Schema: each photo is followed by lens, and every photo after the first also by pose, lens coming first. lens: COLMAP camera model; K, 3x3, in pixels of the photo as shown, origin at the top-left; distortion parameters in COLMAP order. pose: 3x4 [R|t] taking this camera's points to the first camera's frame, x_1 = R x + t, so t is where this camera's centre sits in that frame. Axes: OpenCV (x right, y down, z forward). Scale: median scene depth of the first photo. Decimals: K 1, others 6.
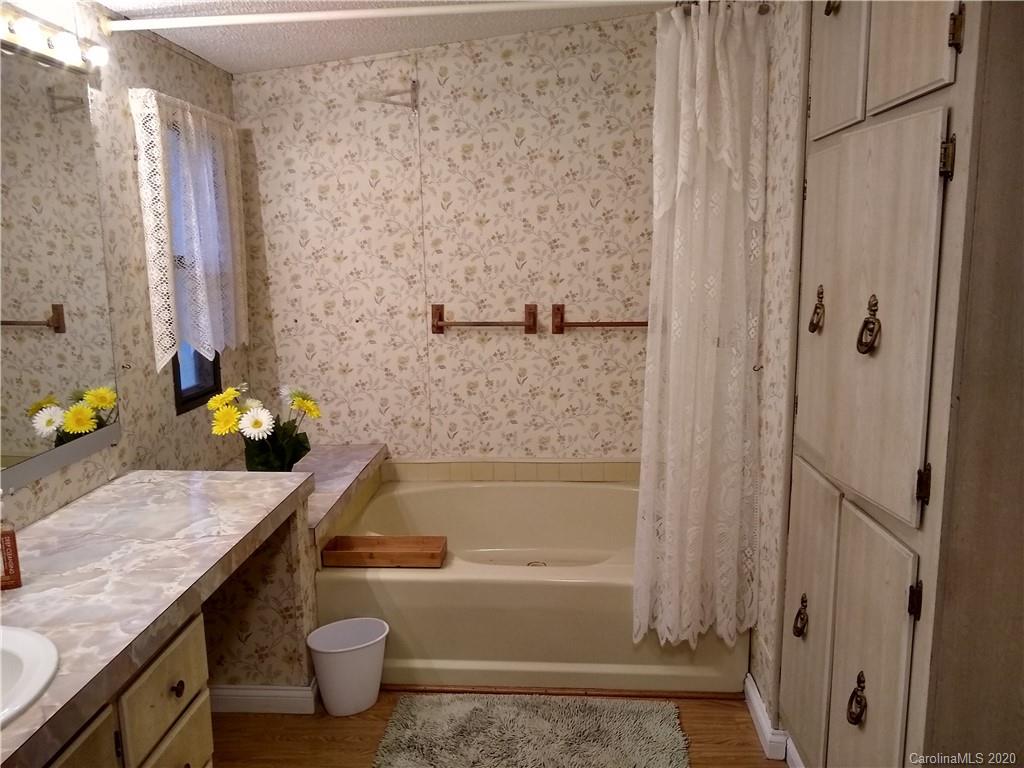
lens RADIAL K [[809.4, 0, 508.9], [0, 809.4, 381.9], [0, 0, 1]] dist [-0.009973, 0.006568]
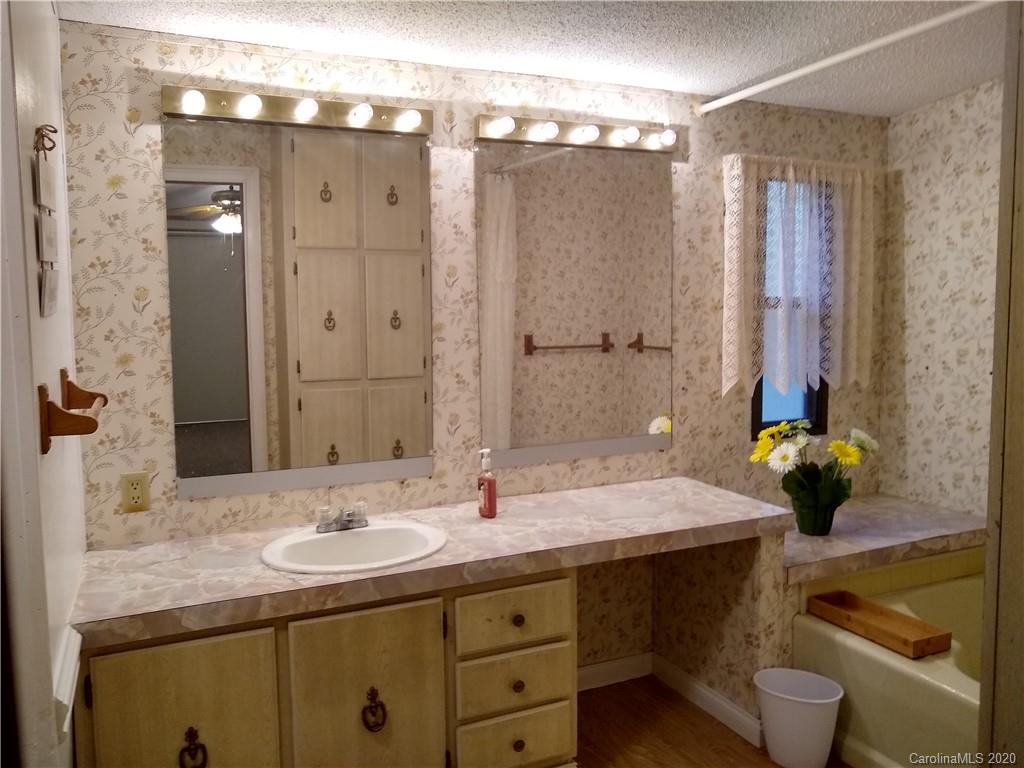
lens RADIAL K [[809.4, 0, 508.9], [0, 809.4, 381.9], [0, 0, 1]] dist [-0.009973, 0.006568]
pose [[0.478076, 0.092802, -0.873402, 0.422612], [-0.141152, 0.989595, 0.027885, -0.023821], [0.866902, 0.109951, 0.486201, 0.179755]]
